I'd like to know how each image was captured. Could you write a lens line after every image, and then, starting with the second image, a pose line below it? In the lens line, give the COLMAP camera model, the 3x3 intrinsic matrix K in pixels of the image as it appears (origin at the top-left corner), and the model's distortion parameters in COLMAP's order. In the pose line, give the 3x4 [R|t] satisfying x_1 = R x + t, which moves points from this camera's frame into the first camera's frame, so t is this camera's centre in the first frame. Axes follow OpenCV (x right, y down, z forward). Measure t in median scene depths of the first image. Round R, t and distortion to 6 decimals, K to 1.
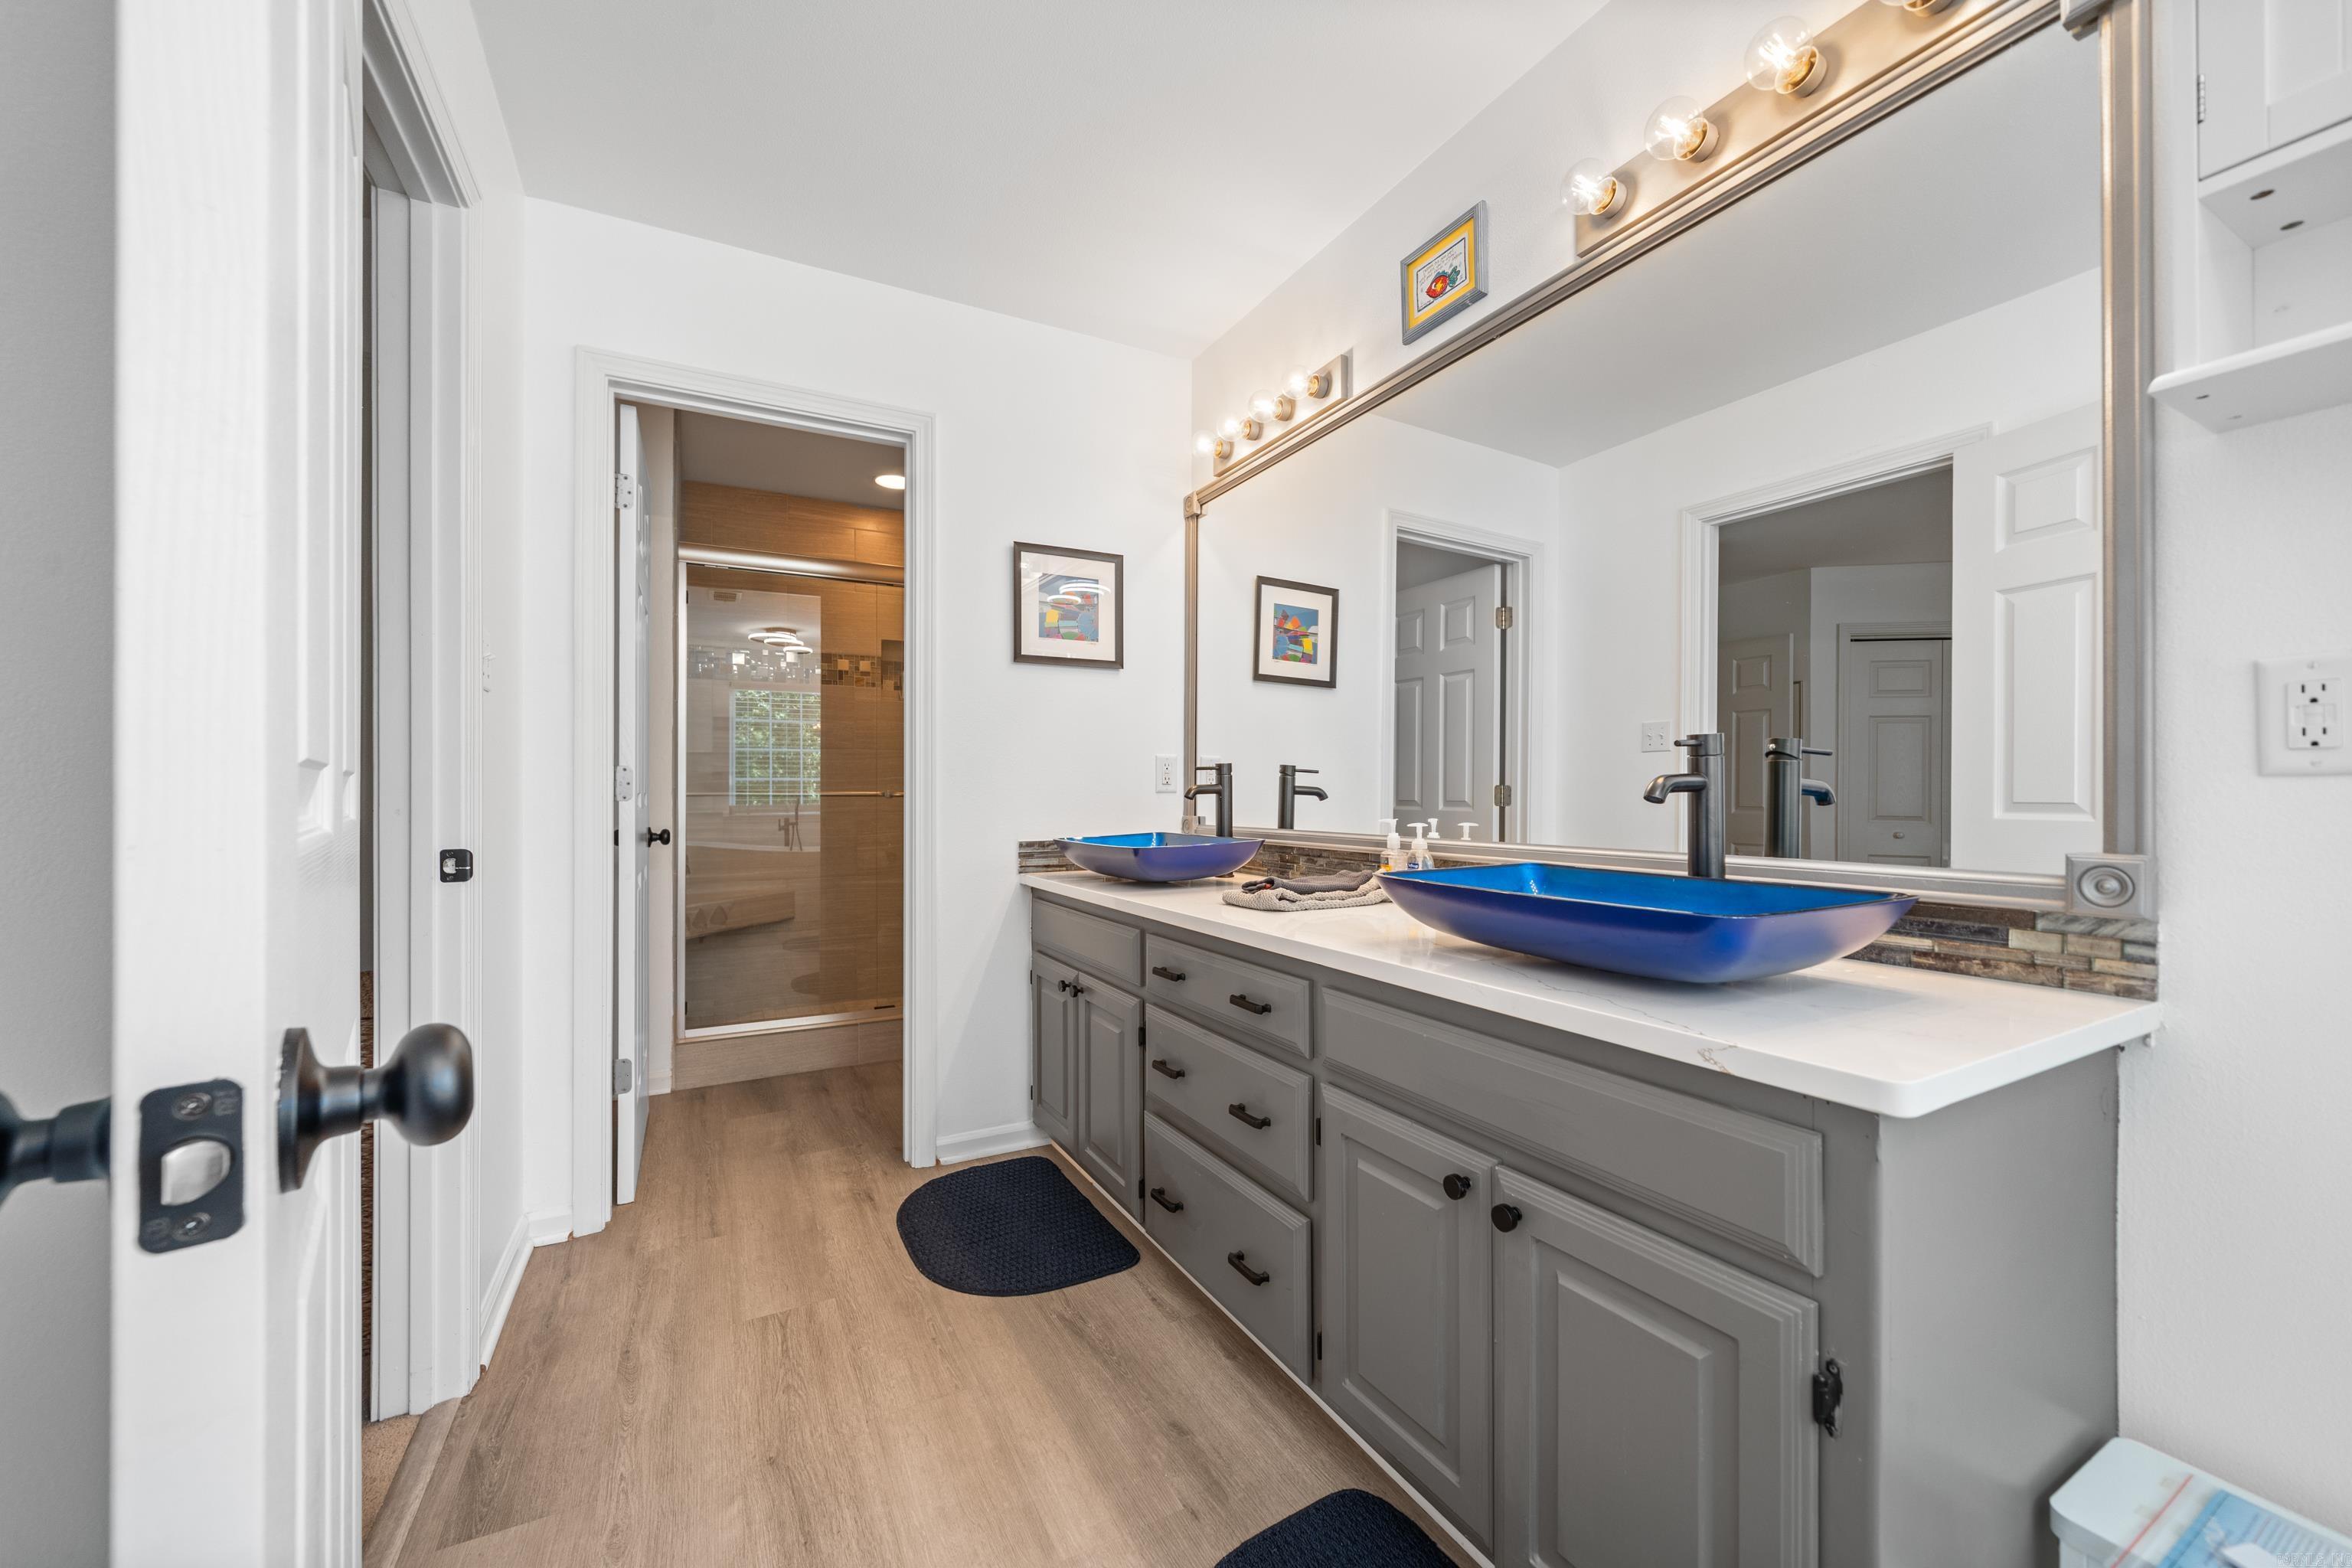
lens RADIAL K [[920.4, 0, 1189.1], [0, 920.4, 799.9], [0, 0, 1]] dist [0.000312, -0.000026]
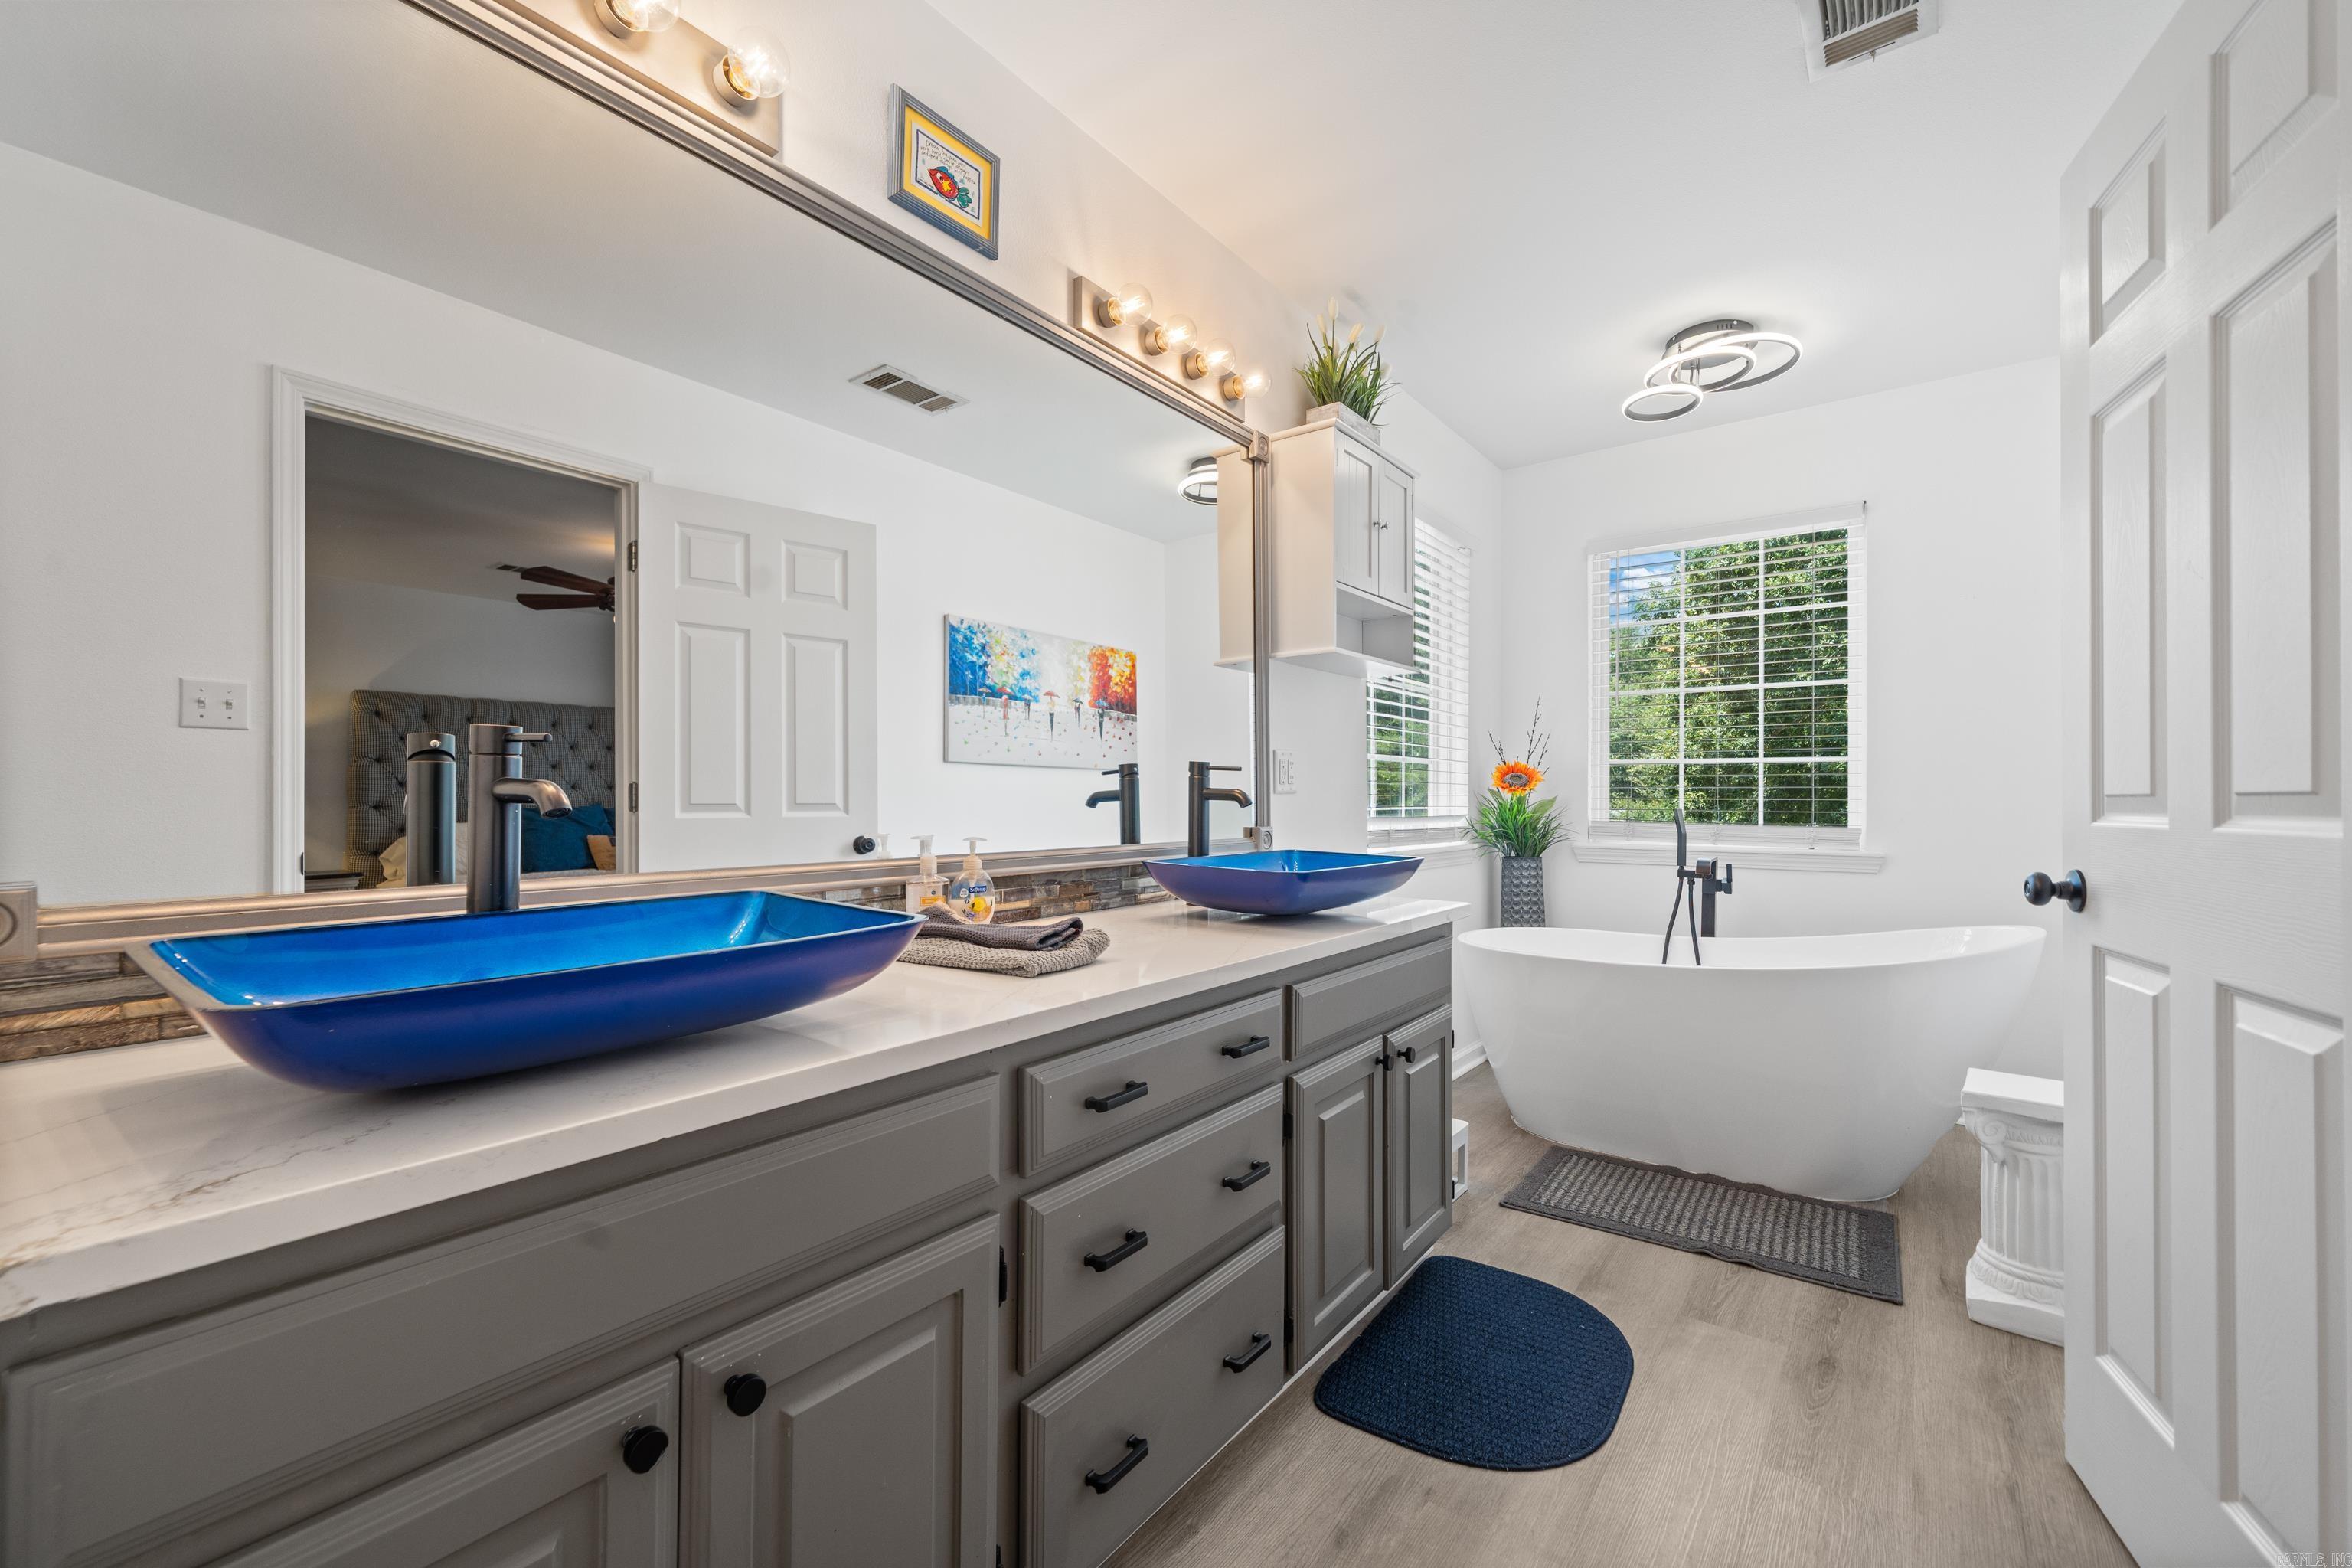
lens RADIAL K [[974.5, 0, 1173.3], [0, 974.5, 789.7], [0, 0, 1]] dist [-0.000195, 0.000242]
pose [[-0.413864, 0.005171, 0.910324, -0.688813], [0.006677, 0.999974, -0.002645, -0.013232], [-0.910314, 0.004984, -0.413888, 1.338712]]
